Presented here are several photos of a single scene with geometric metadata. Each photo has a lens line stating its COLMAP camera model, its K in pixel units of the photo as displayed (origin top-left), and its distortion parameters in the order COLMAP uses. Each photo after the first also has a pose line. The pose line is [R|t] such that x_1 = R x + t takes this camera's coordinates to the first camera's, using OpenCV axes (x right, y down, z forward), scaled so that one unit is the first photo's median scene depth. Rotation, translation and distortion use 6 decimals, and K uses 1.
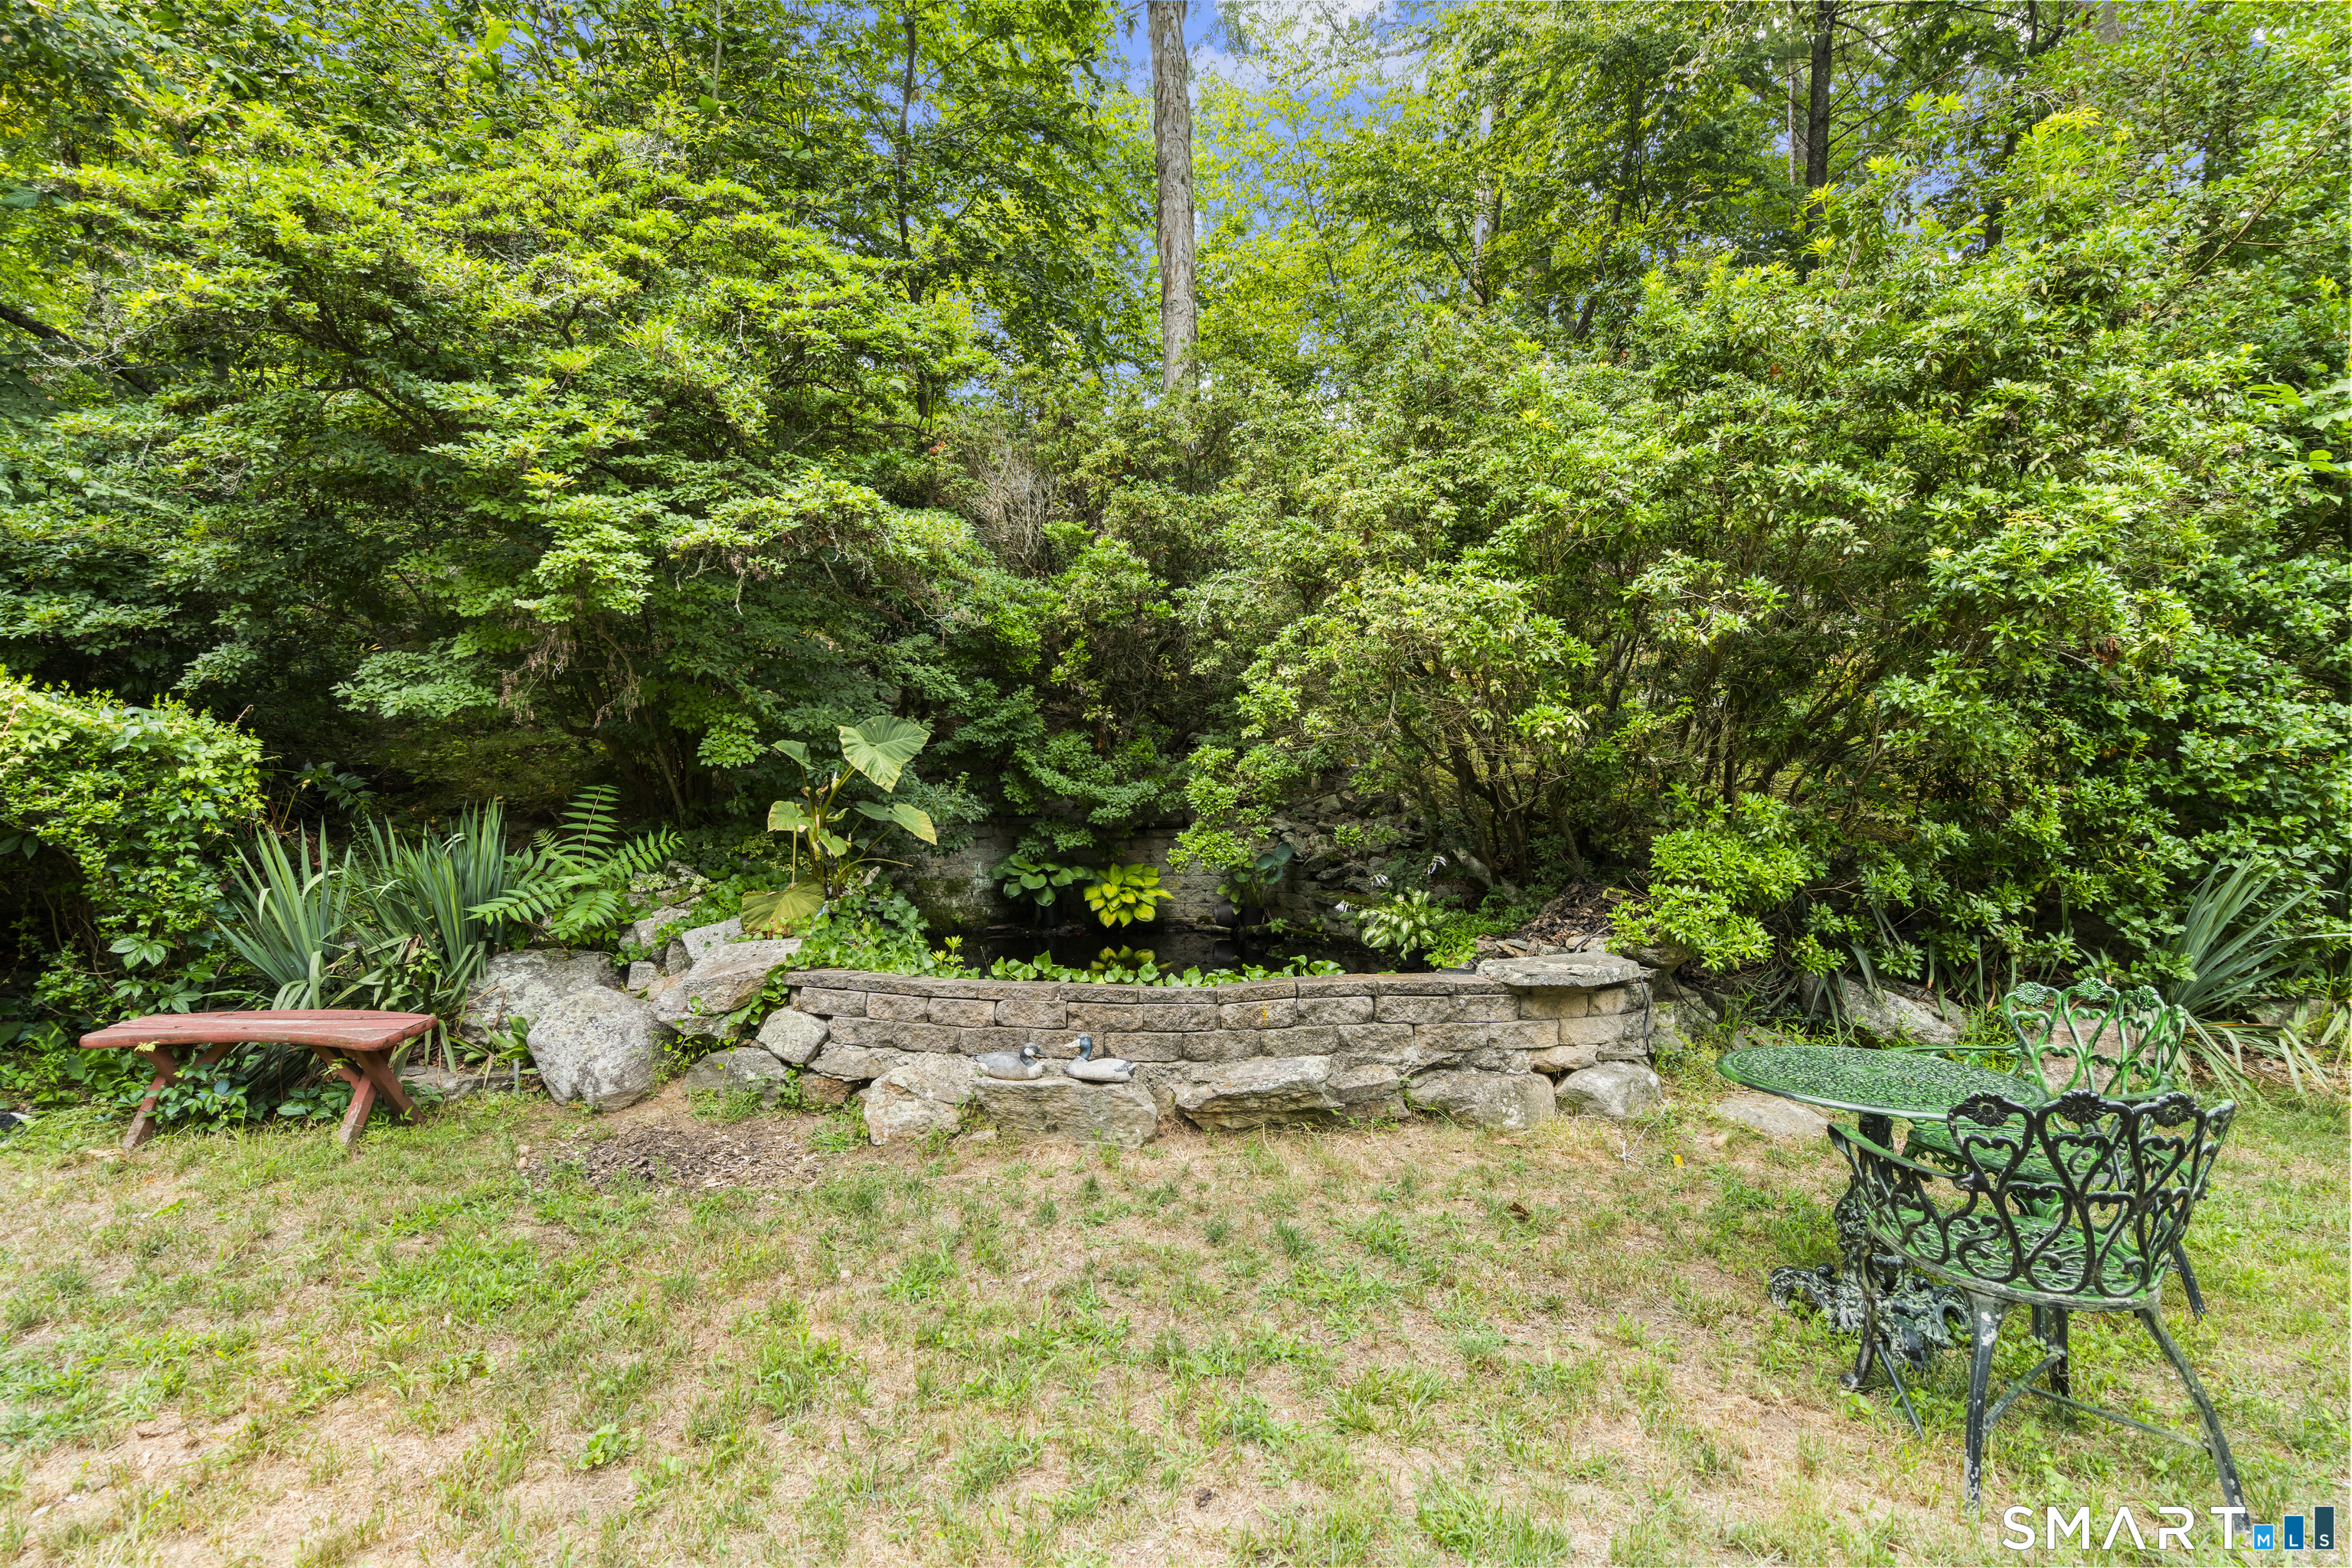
lens RADIAL K [[1002.5, 0, 1176.0], [0, 1002.5, 784.0], [0, 0, 1]] dist [-0.004480, -0.000267]
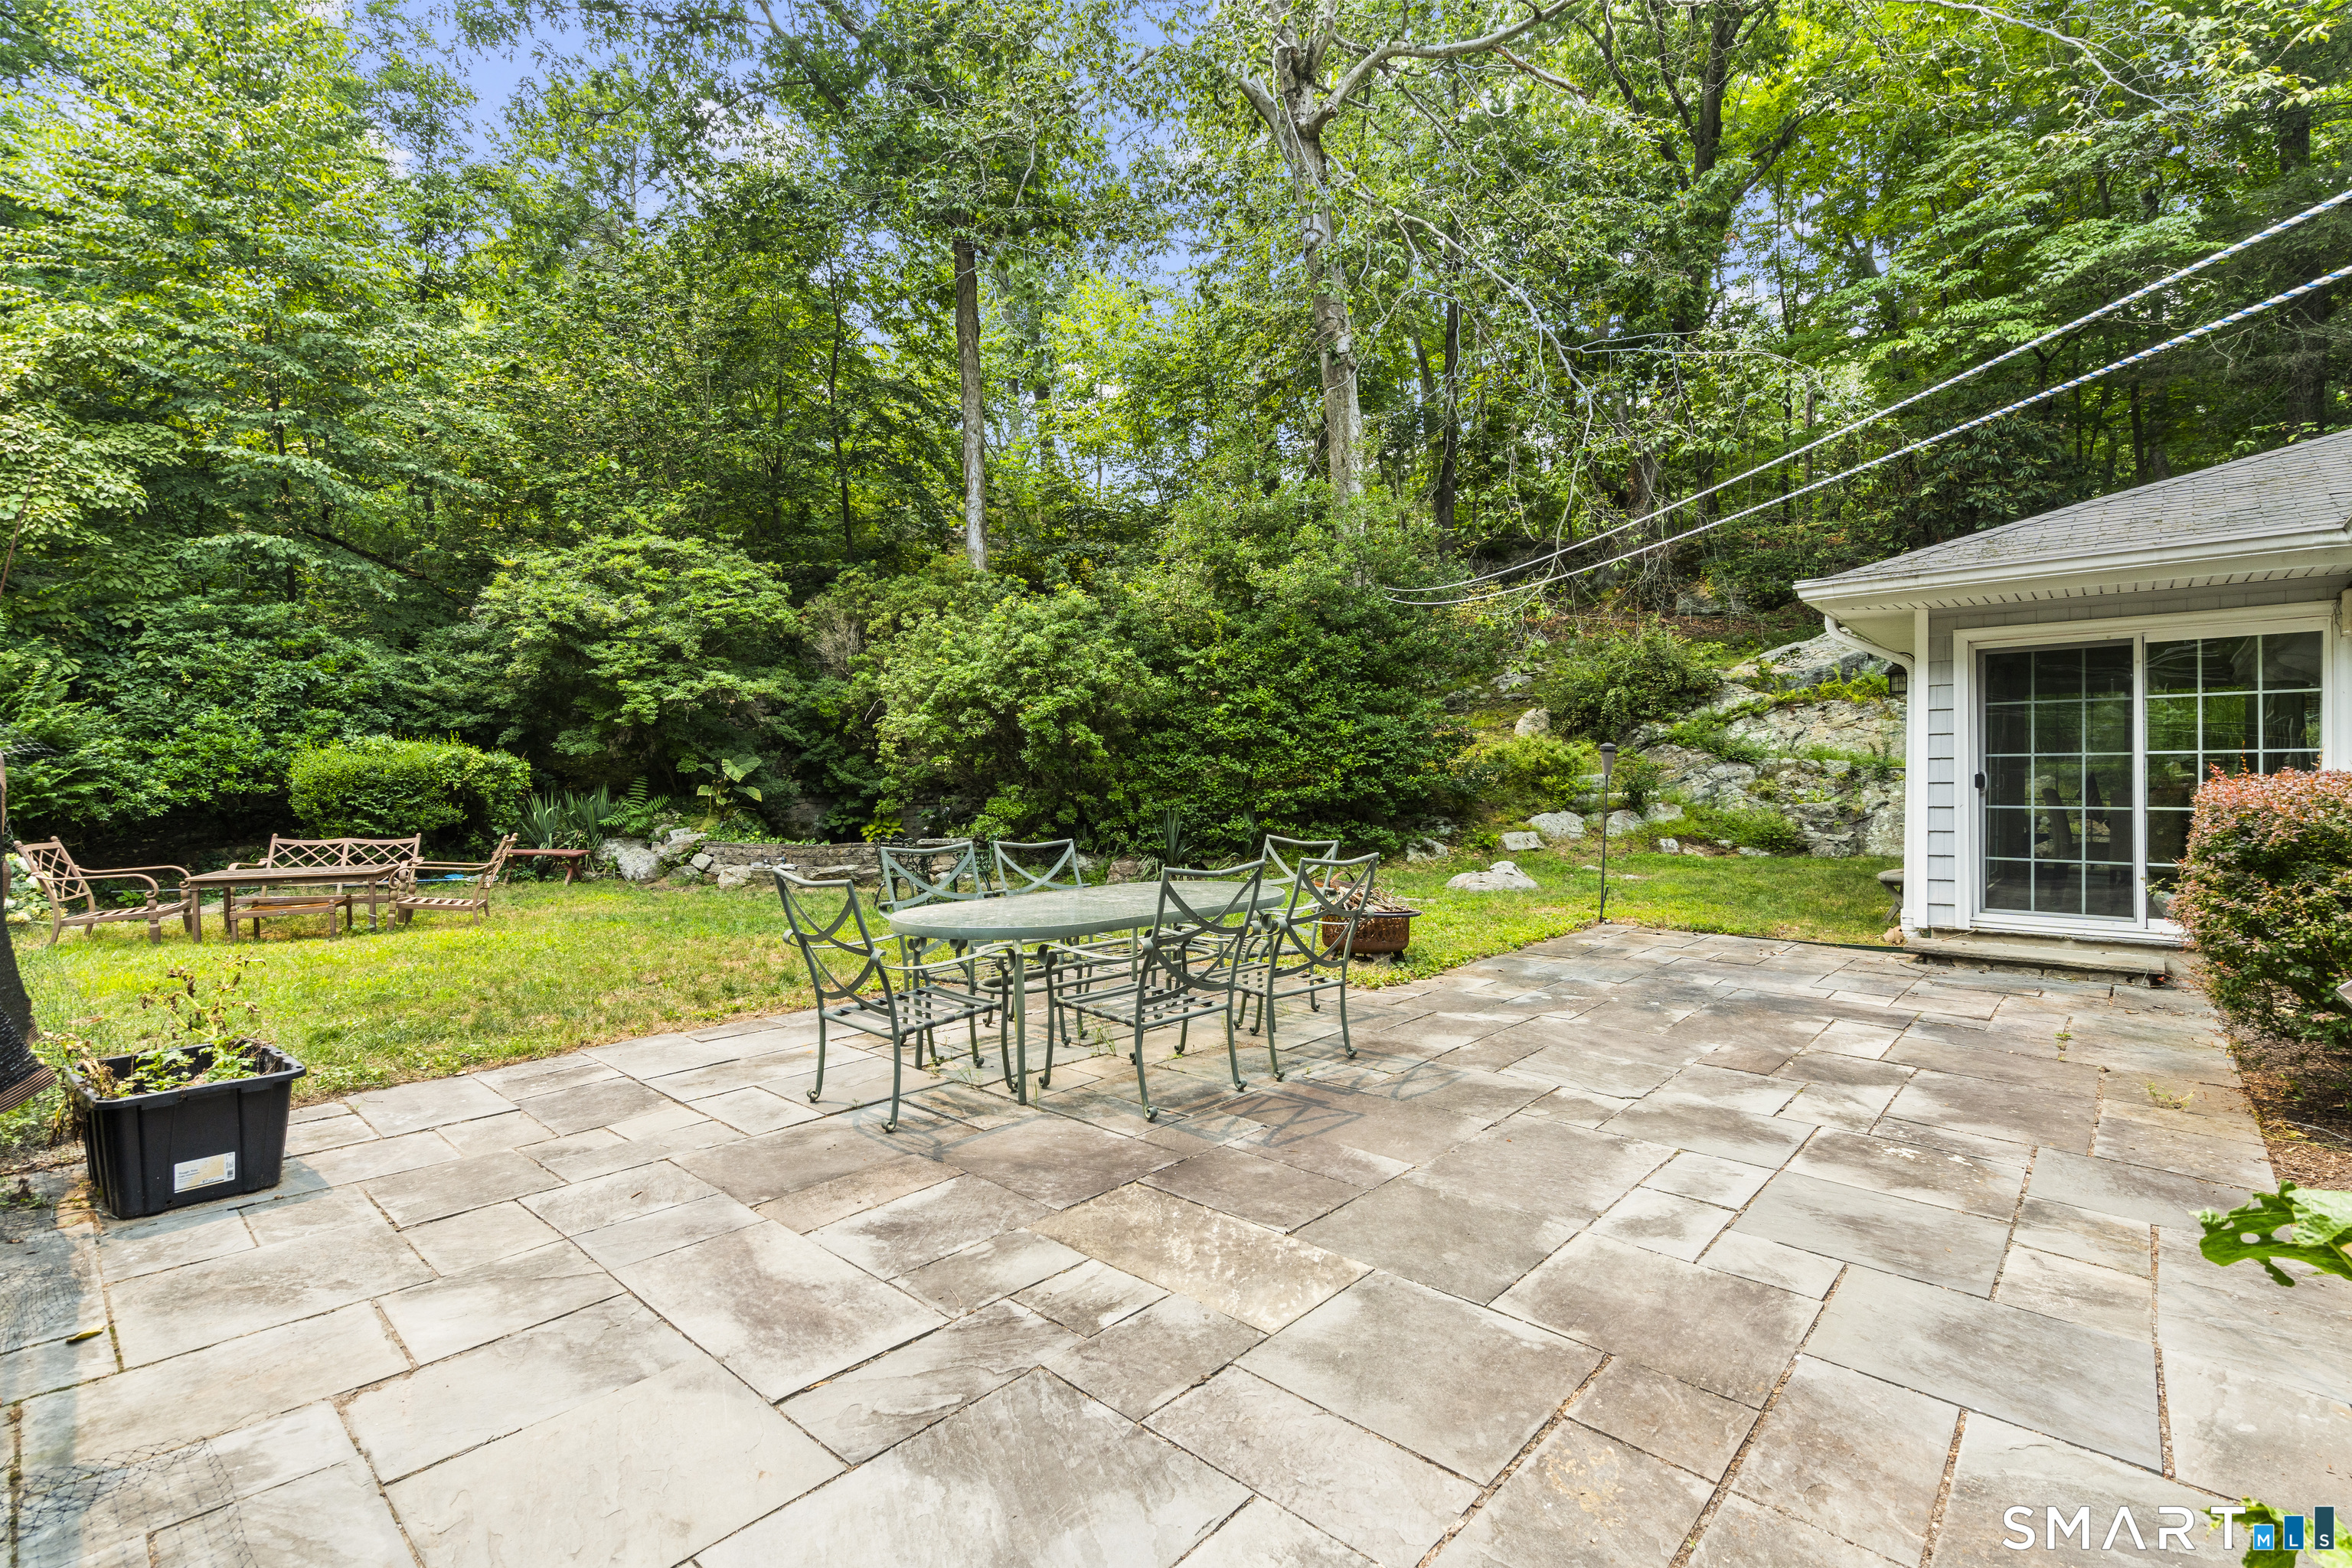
lens RADIAL K [[1041.6, 0, 1176.0], [0, 1041.6, 784.0], [0, 0, 1]] dist [0.000367, 0.000066]
pose [[0.998120, 0.006826, -0.060912, 1.199234], [-0.006426, 0.999957, 0.006758, -0.016119], [0.060956, -0.006354, 0.998120, -1.992675]]
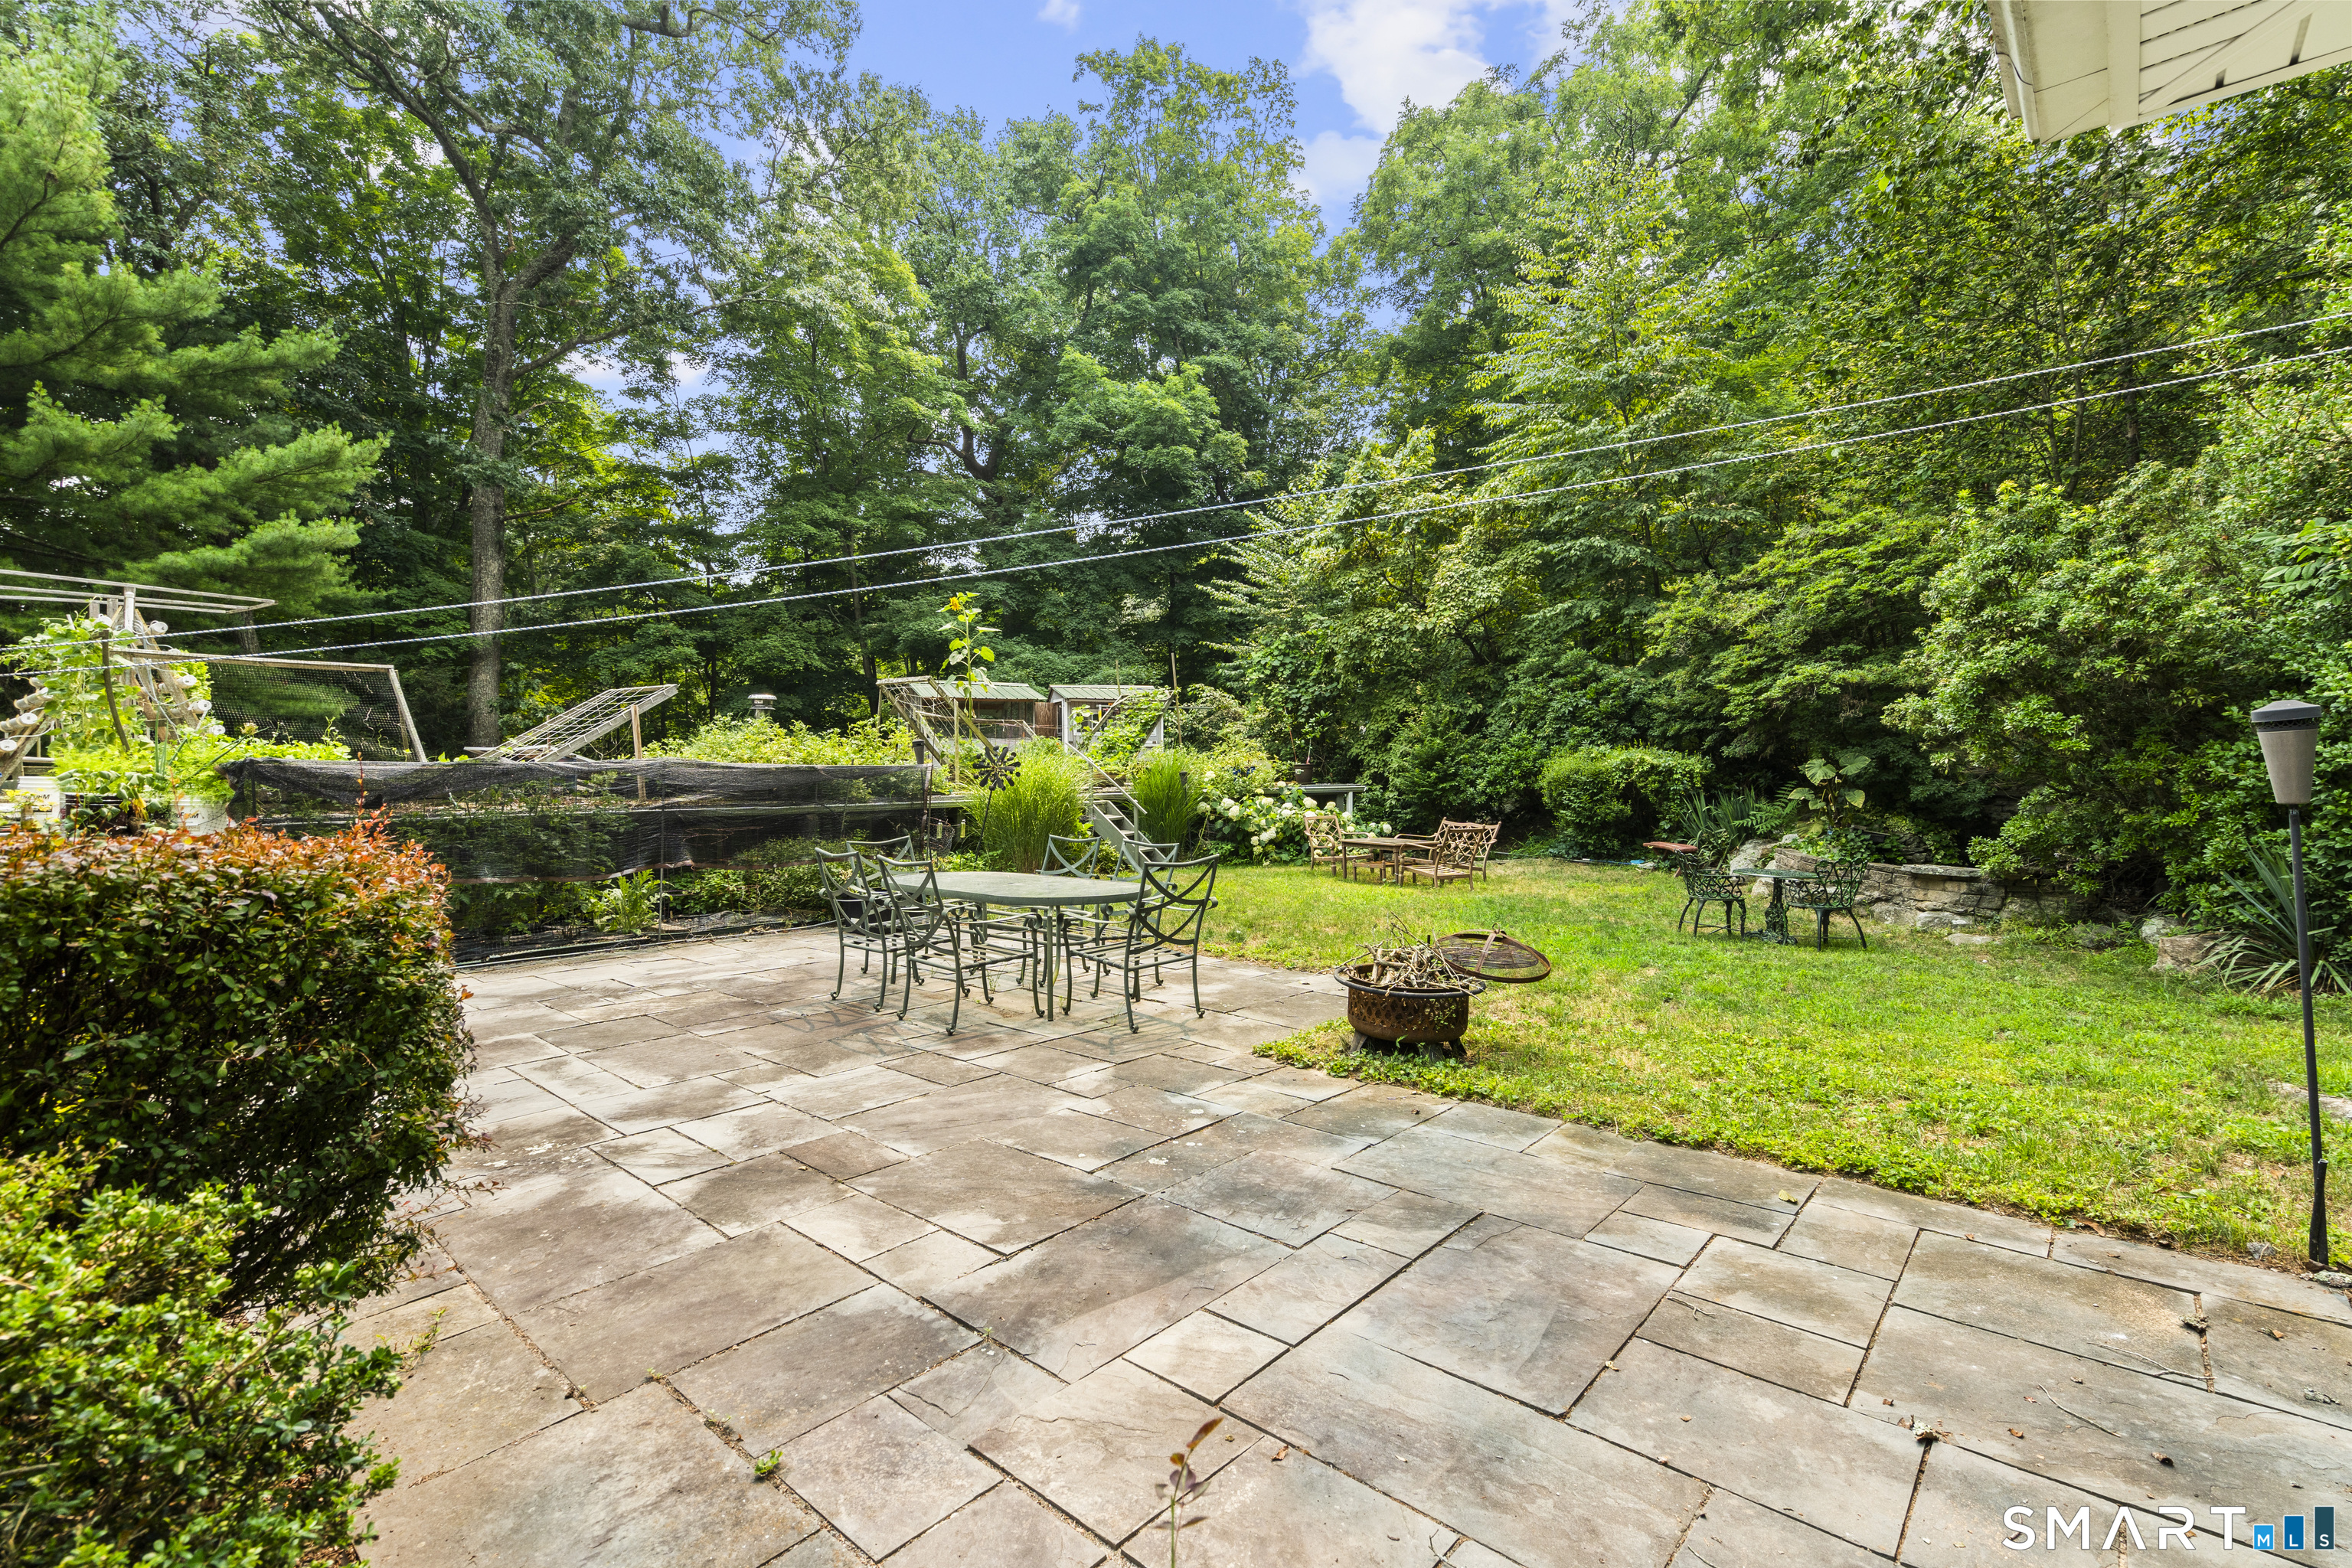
lens RADIAL K [[1041.6, 0, 1176.0], [0, 1041.6, 784.0], [0, 0, 1]] dist [0.000367, 0.000066]
pose [[-0.040325, 0.017897, -0.999026, 2.574623], [0.004440, 0.999833, 0.017732, -0.053385], [0.999177, -0.003721, -0.040398, -0.575066]]
